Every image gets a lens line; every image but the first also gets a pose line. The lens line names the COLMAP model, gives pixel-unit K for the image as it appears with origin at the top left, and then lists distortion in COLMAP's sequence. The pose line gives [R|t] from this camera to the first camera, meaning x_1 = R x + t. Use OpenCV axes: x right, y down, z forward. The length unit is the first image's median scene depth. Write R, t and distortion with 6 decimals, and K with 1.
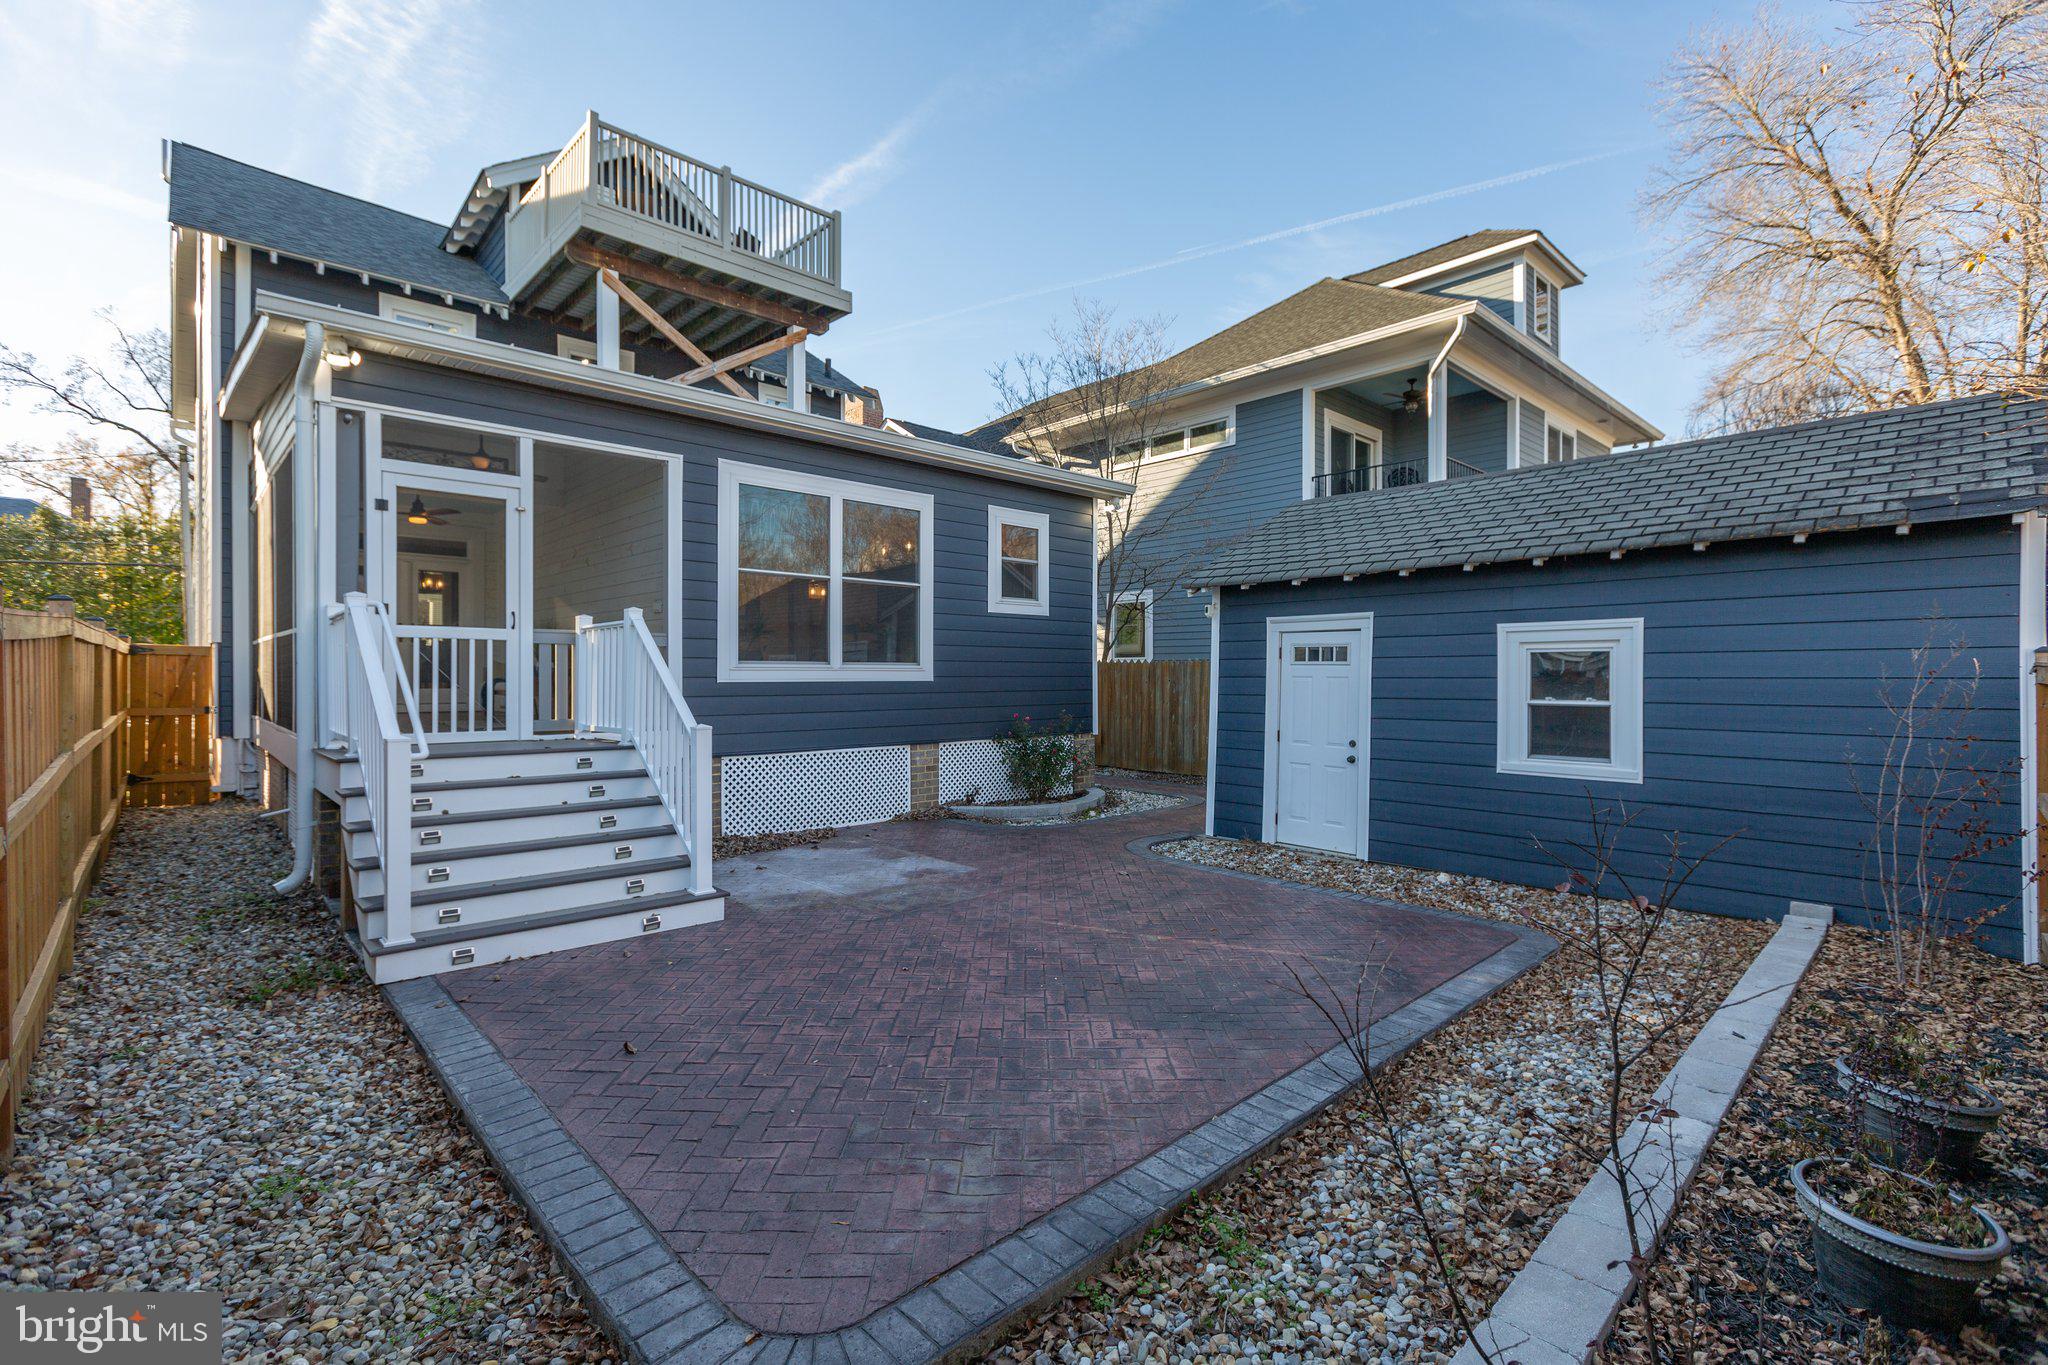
lens RADIAL K [[922.2, 0, 999.9], [0, 922.2, 675.5], [0, 0, 1]] dist [0.000523, -0.000392]
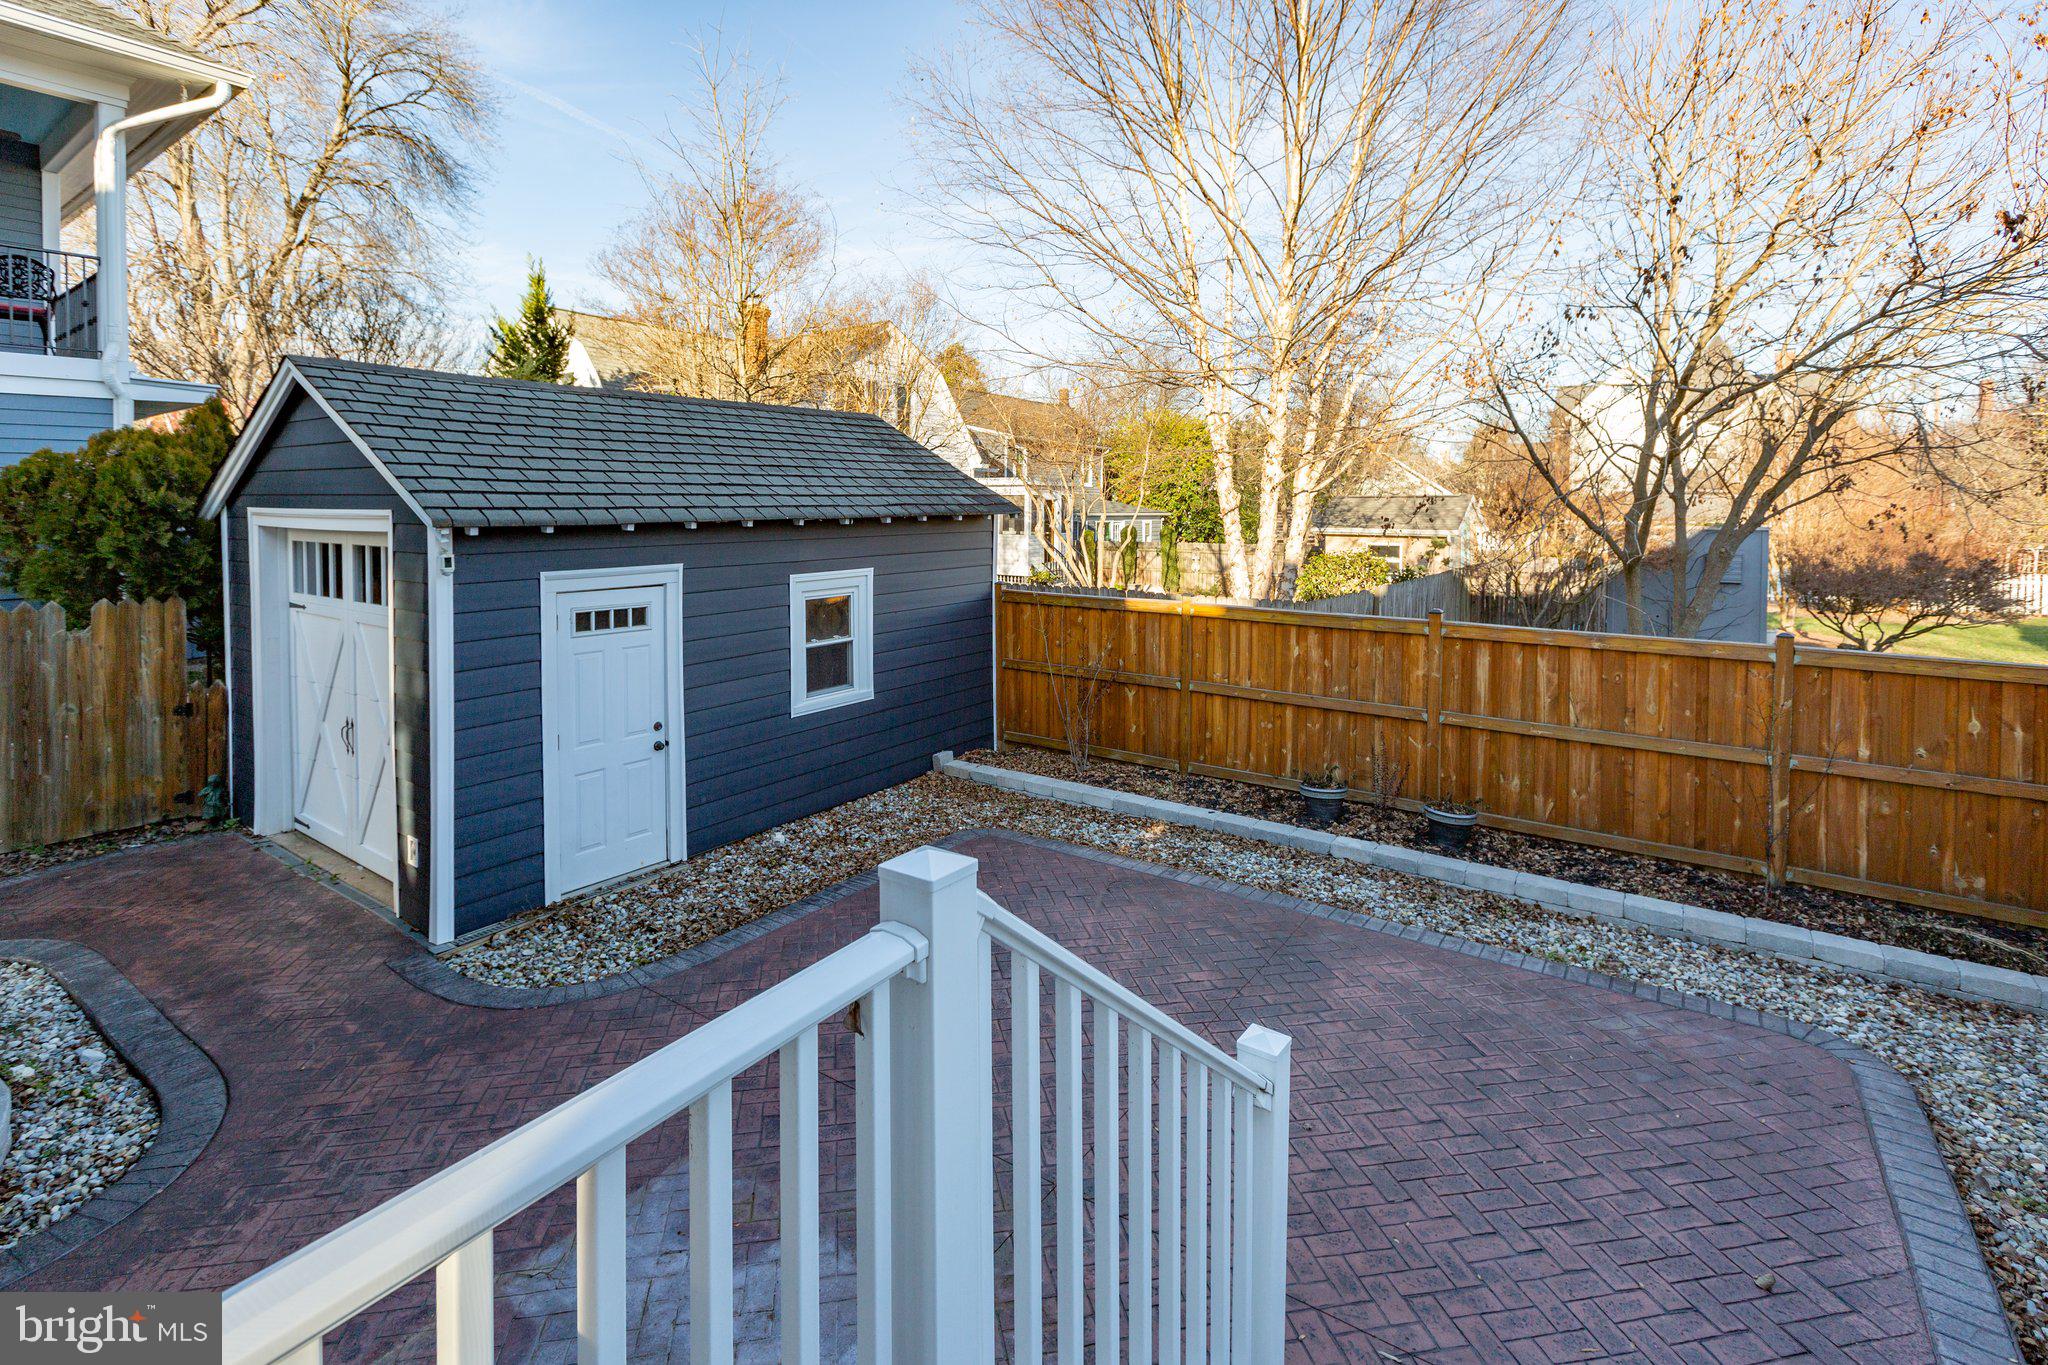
lens RADIAL K [[968.2, 0, 1023.0], [0, 968.2, 528.2], [0, 0, 1]] dist [0.001274, -0.000255]
pose [[-0.221270, -0.030077, 0.974749, -0.502669], [-0.001400, 0.999533, 0.030524, -0.124020], [-0.975212, 0.005390, -0.221209, 0.863626]]
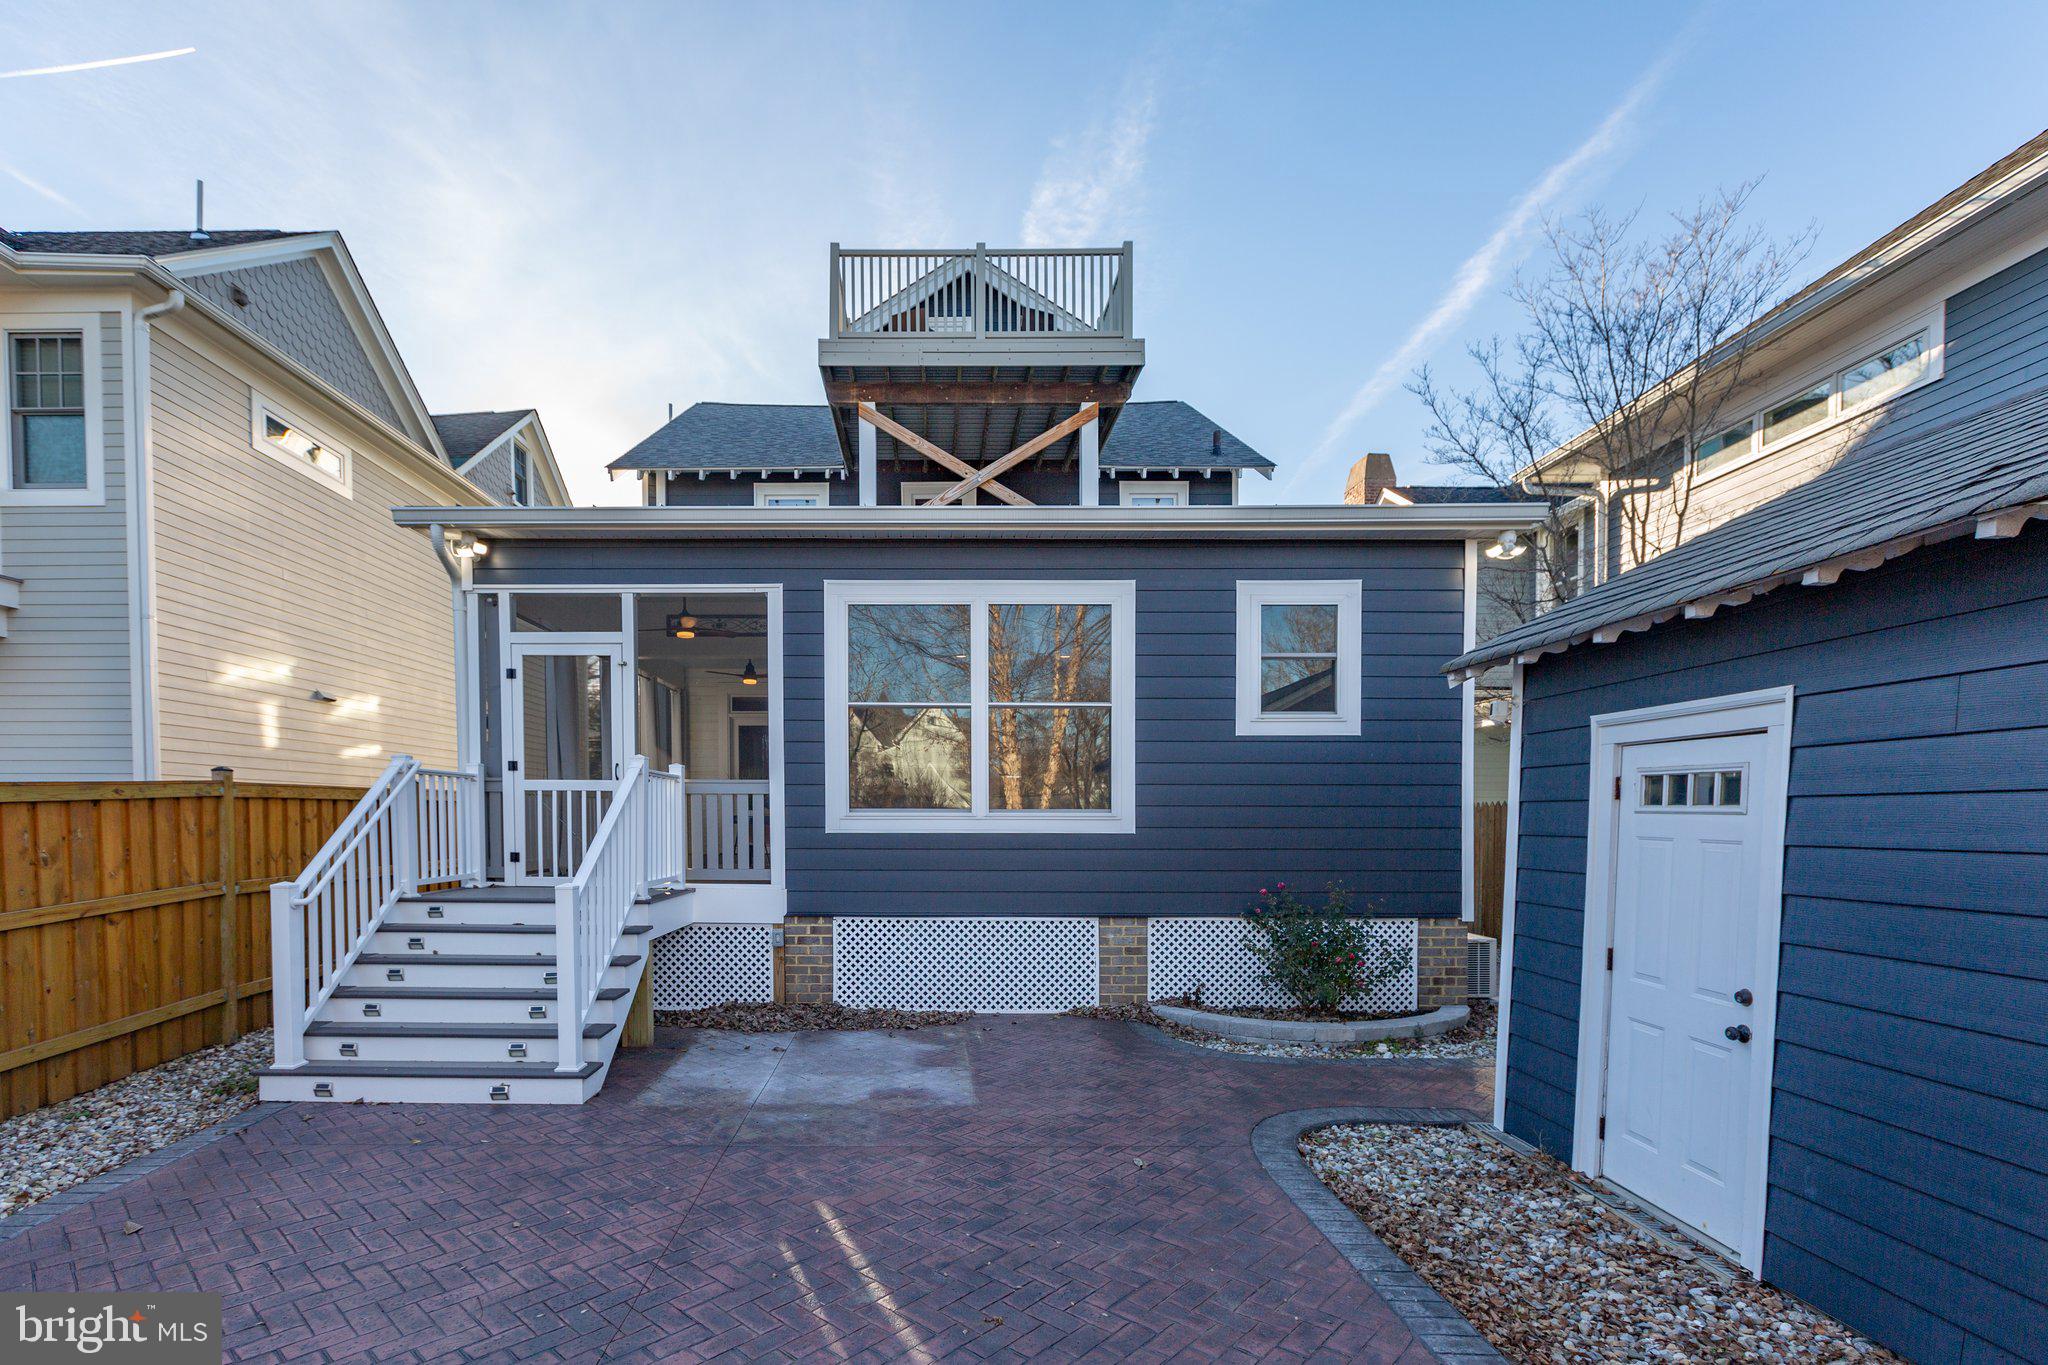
lens RADIAL K [[945.4, 0, 915.2], [0, 945.4, 839.7], [0, 0, 1]] dist [-0.000750, 0.000318]
pose [[0.721006, 0.018819, -0.692673, 0.402264], [-0.002027, 0.999684, 0.025049, -0.009482], [0.692926, -0.016656, 0.720816, 0.412527]]
